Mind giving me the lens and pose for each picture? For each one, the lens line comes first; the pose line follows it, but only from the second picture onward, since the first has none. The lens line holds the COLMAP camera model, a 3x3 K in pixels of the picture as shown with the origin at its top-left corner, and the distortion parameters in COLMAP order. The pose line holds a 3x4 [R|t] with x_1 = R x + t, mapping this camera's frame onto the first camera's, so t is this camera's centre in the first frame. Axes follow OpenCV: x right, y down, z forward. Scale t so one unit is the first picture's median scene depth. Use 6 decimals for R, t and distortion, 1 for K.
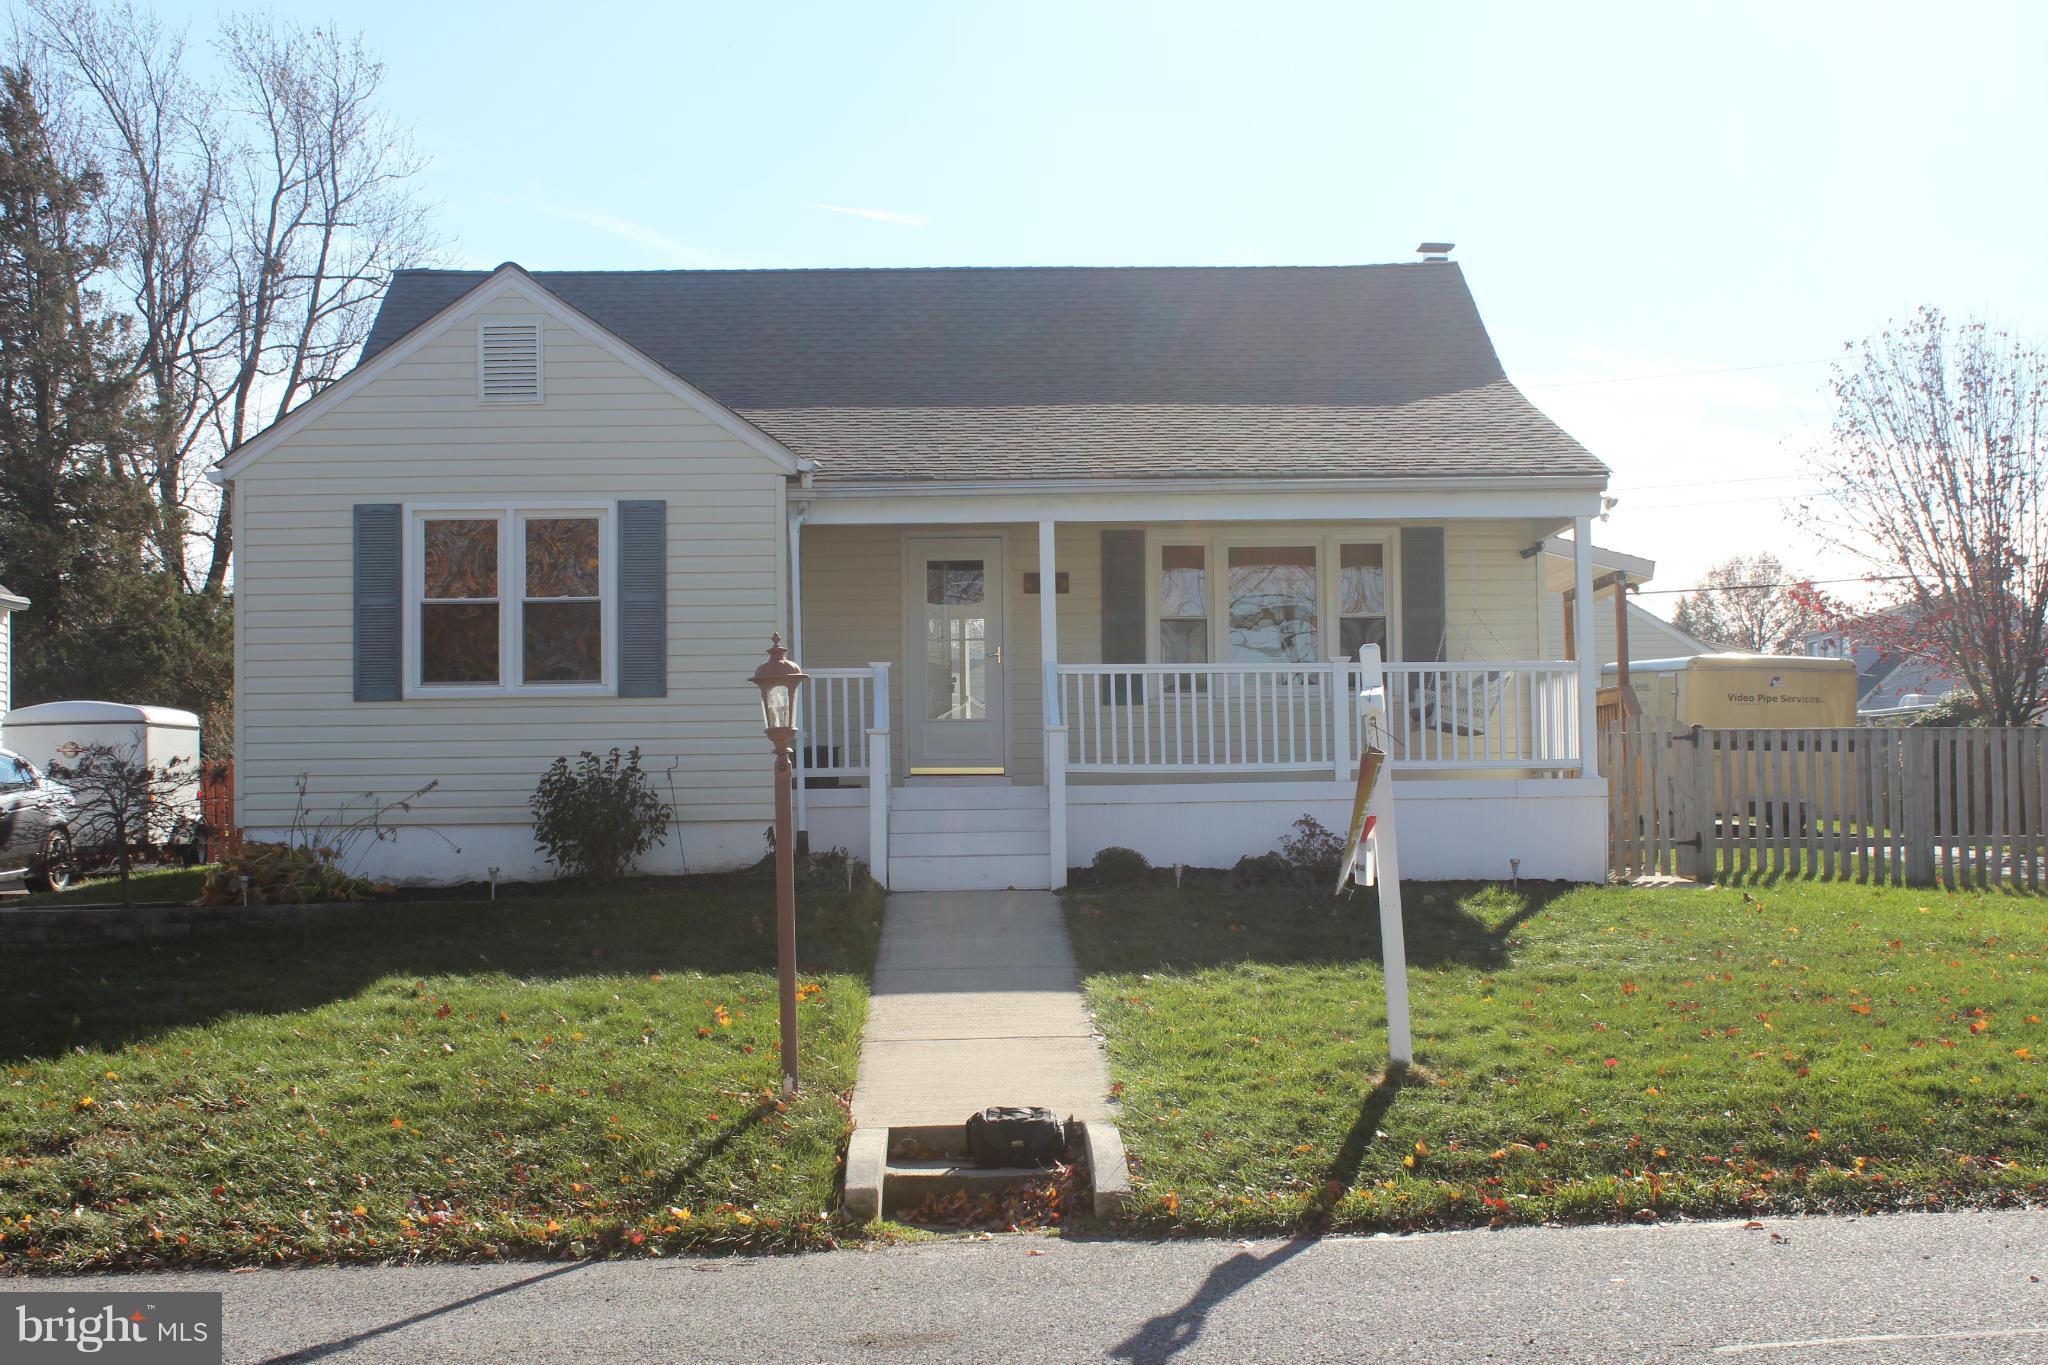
lens RADIAL K [[2543.4, 0, 1024.0], [0, 2543.4, 682.5], [0, 0, 1]] dist [-0.067008, 0.745604]
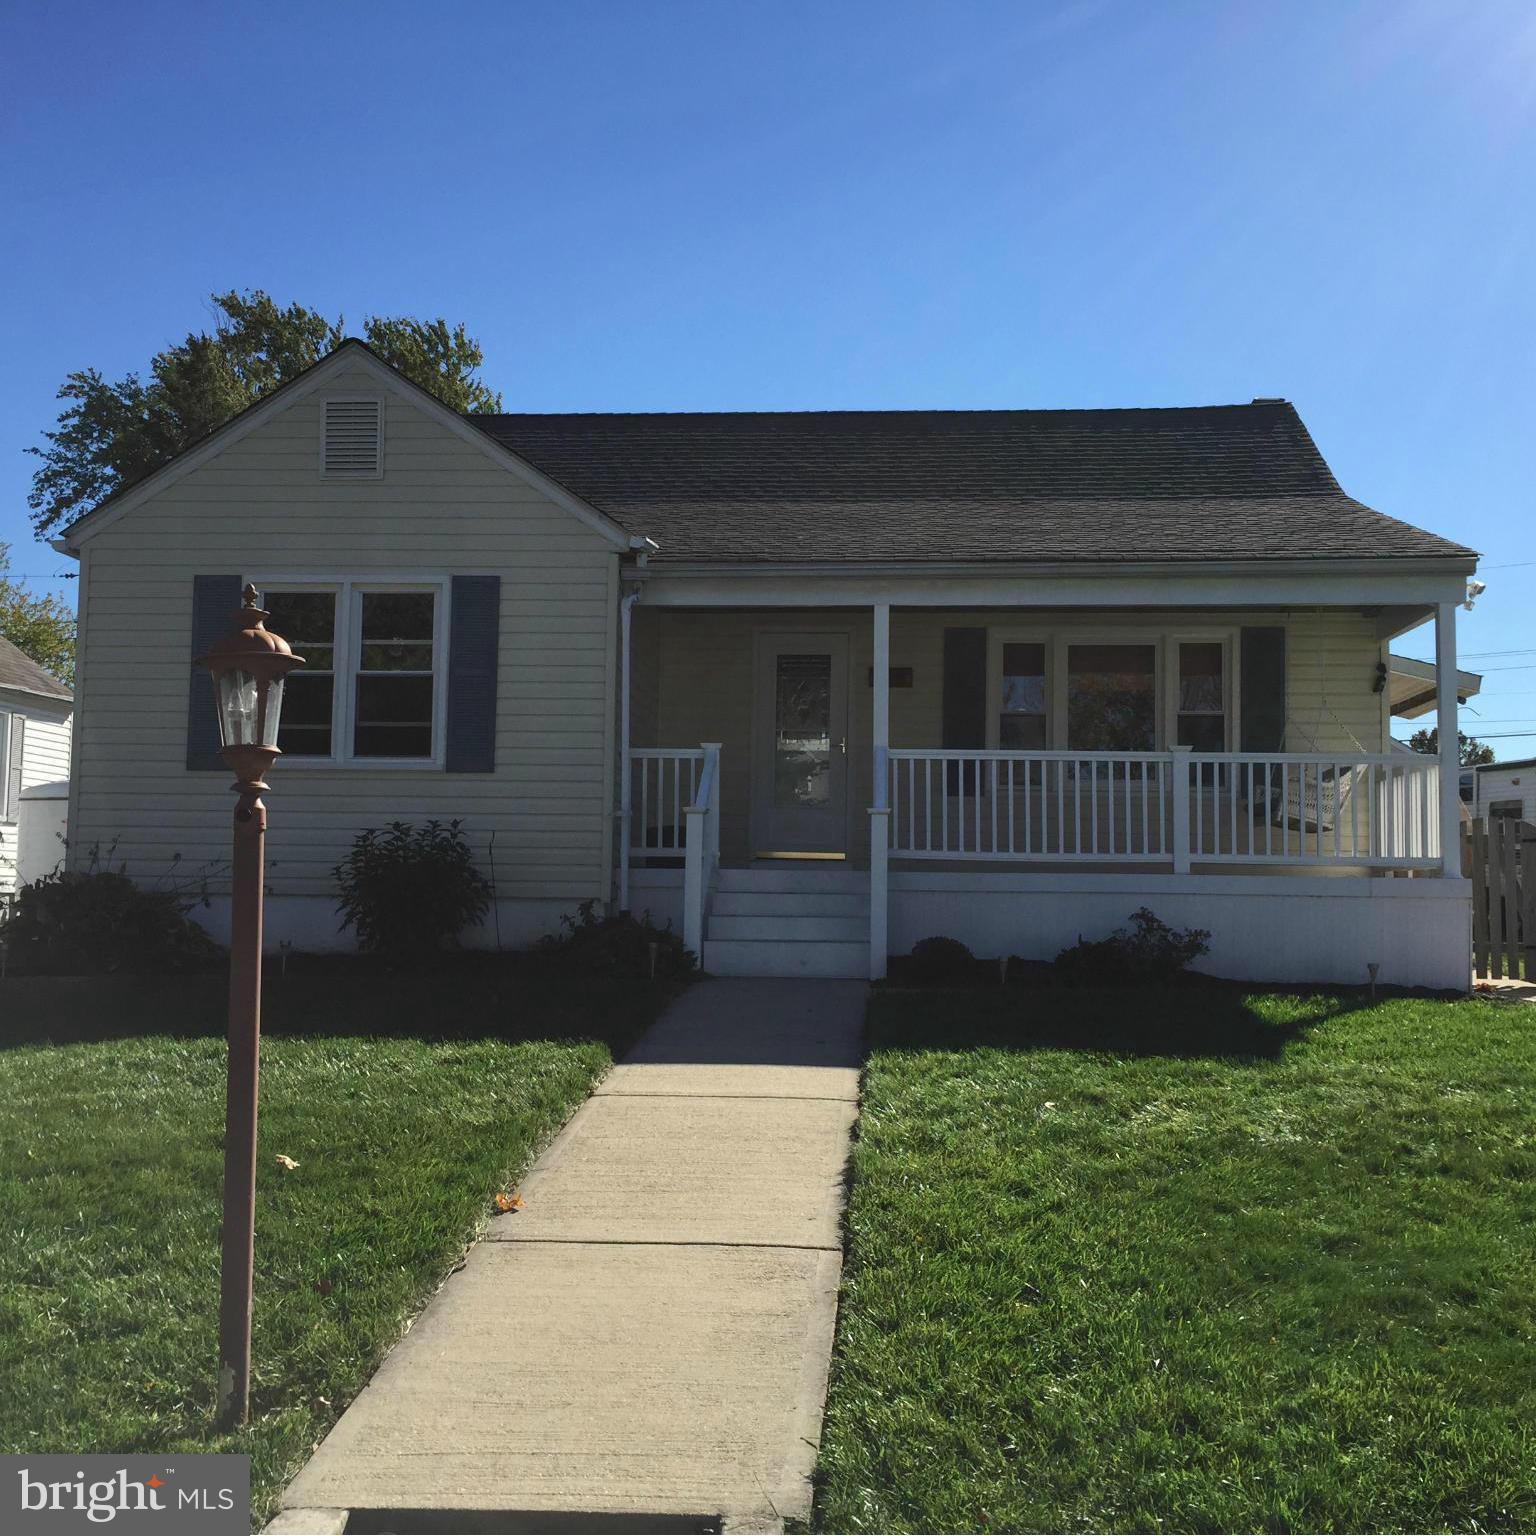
lens RADIAL K [[1696.7, 0, 772.0], [0, 1696.7, 800.9], [0, 0, 1]] dist [0.071661, -0.007692]
pose [[0.995004, 0.021543, -0.097478, 0.033104], [-0.021776, 0.999762, -0.001319, 0.015266], [0.097427, 0.003435, 0.995237, 0.341198]]
